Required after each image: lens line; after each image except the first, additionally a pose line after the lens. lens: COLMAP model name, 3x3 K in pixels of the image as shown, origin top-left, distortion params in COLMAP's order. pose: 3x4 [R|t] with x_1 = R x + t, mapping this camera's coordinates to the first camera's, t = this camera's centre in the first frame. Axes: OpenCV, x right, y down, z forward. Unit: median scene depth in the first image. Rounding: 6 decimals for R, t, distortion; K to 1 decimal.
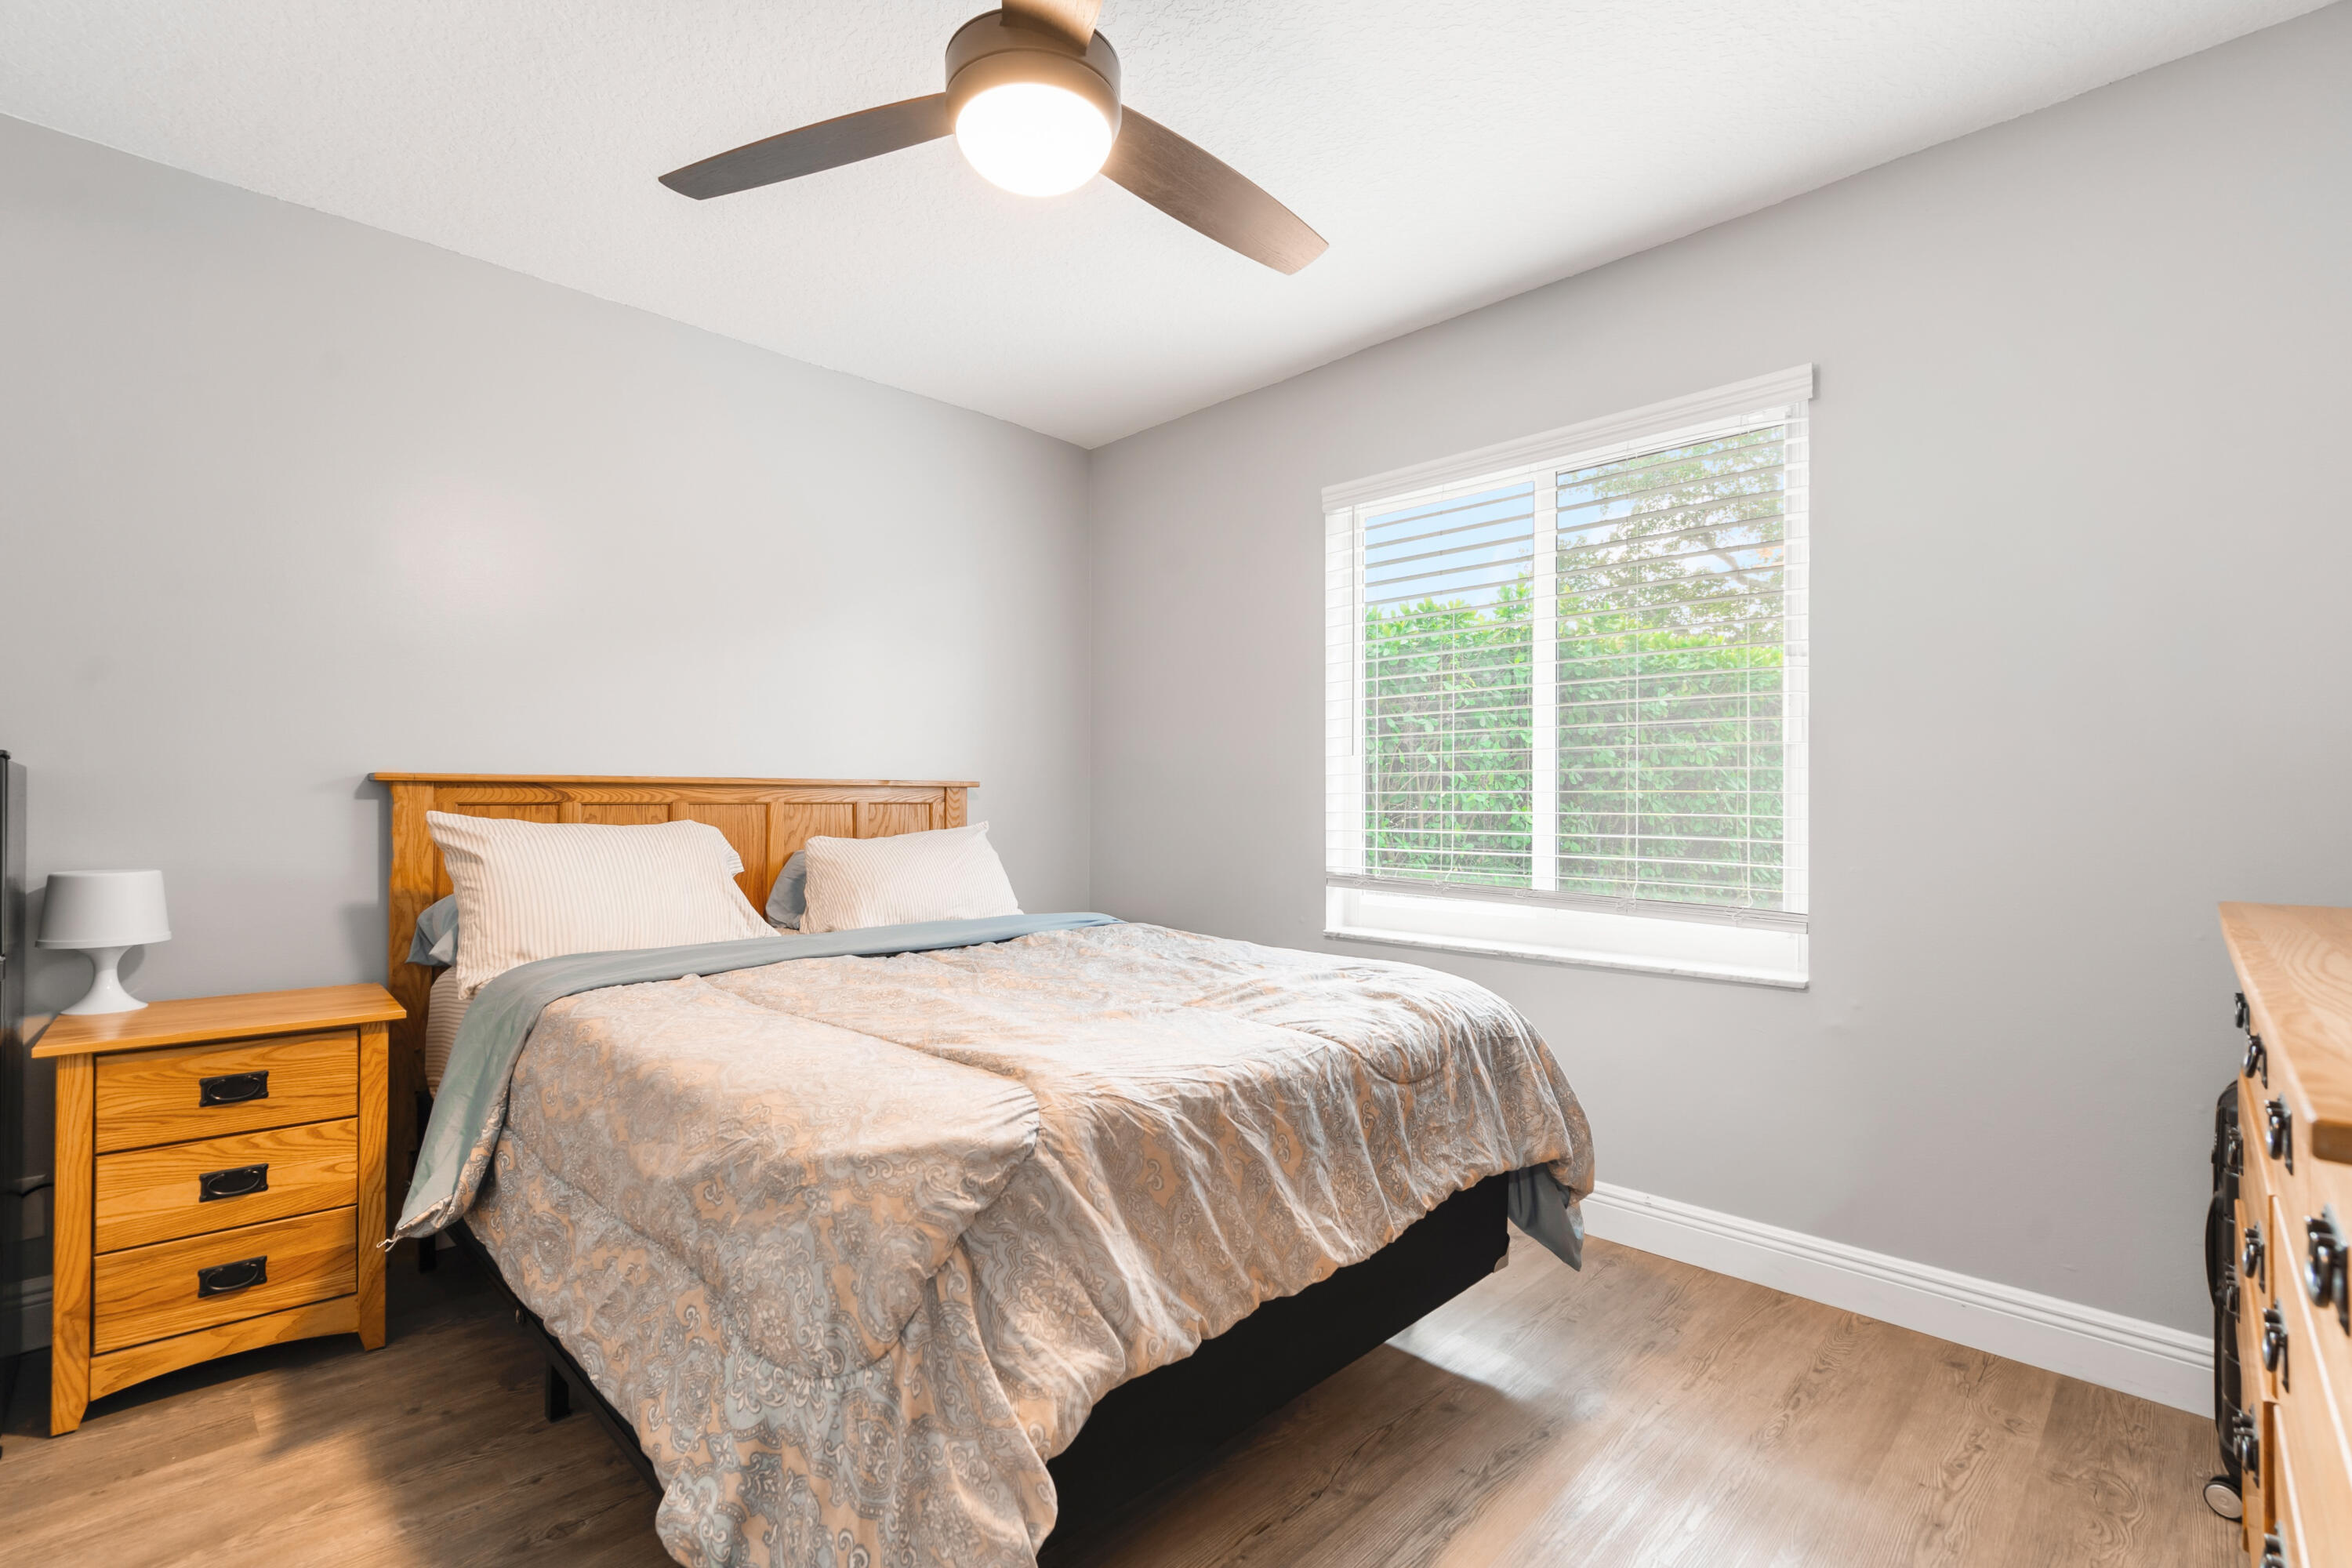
lens RADIAL K [[1062.3, 0, 1157.7], [0, 1062.3, 793.3], [0, 0, 1]] dist [-0.001936, -0.001355]
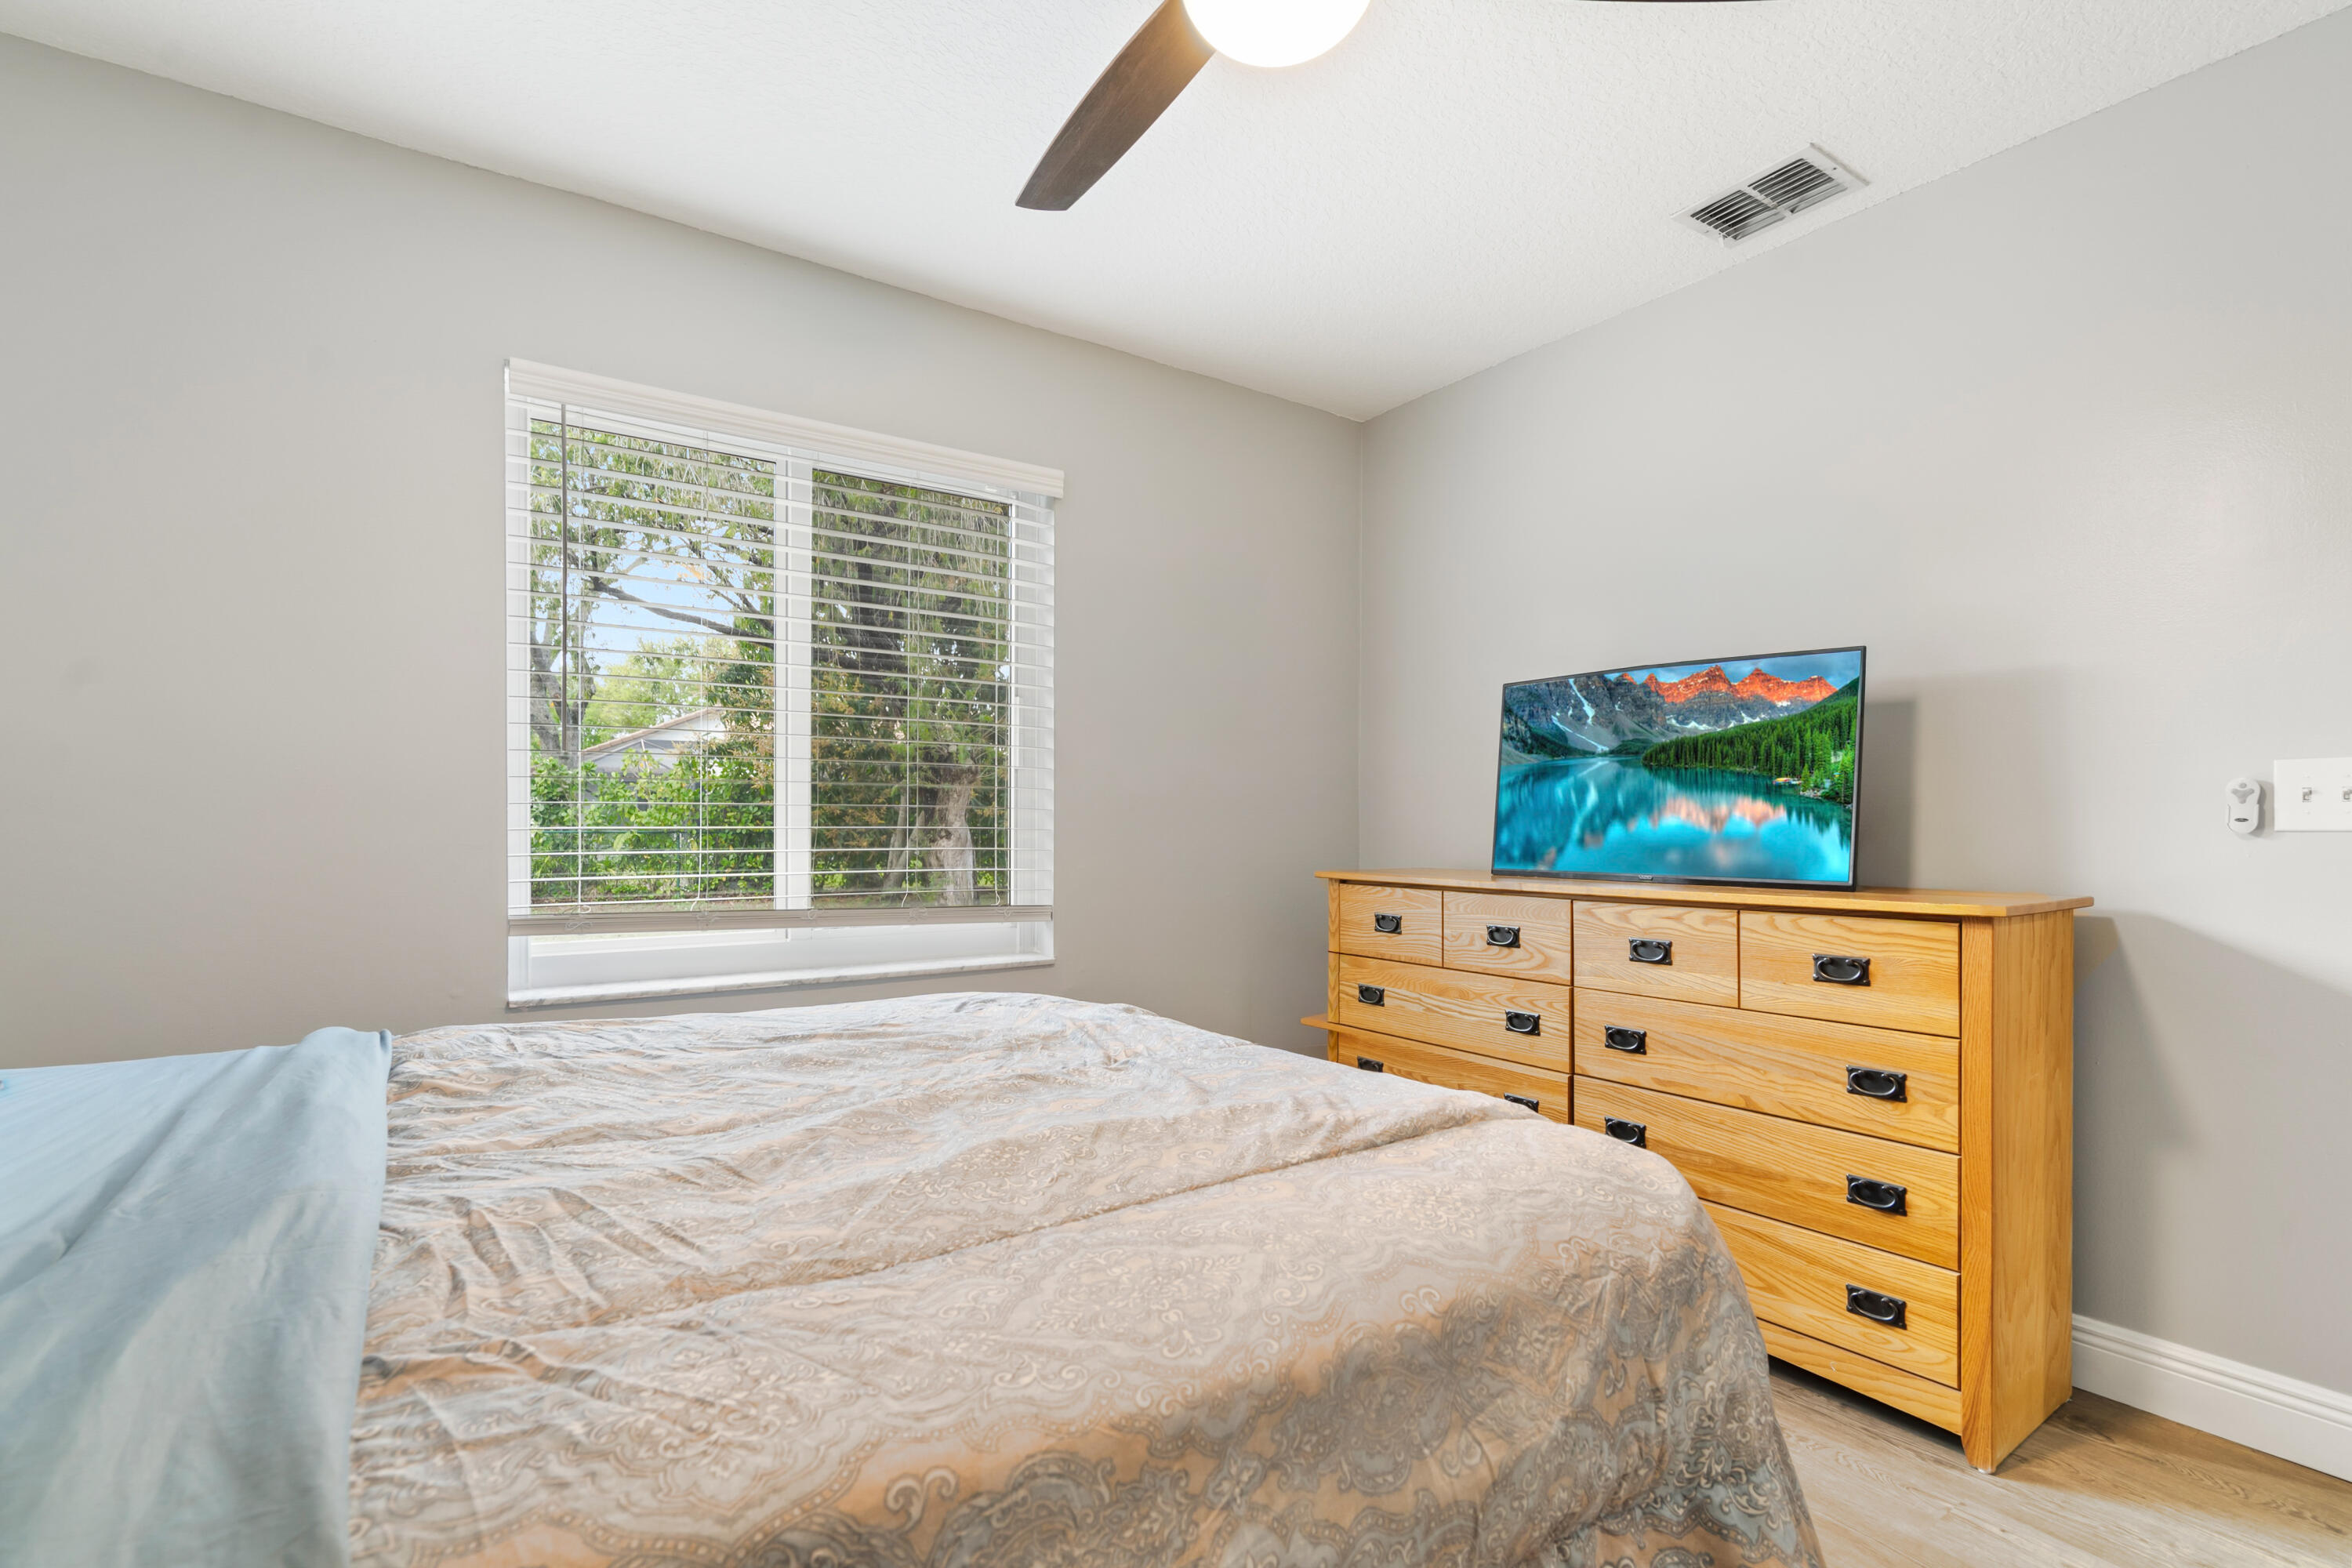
lens RADIAL K [[1084.1, 0, 1172.7], [0, 1084.1, 832.4], [0, 0, 1]] dist [-0.000154, 0.000238]
pose [[0.180691, -0.014823, 0.983428, -0.535691], [-0.012315, 0.999774, 0.017333, 0.002529], [-0.983463, -0.015243, 0.180468, 0.531347]]
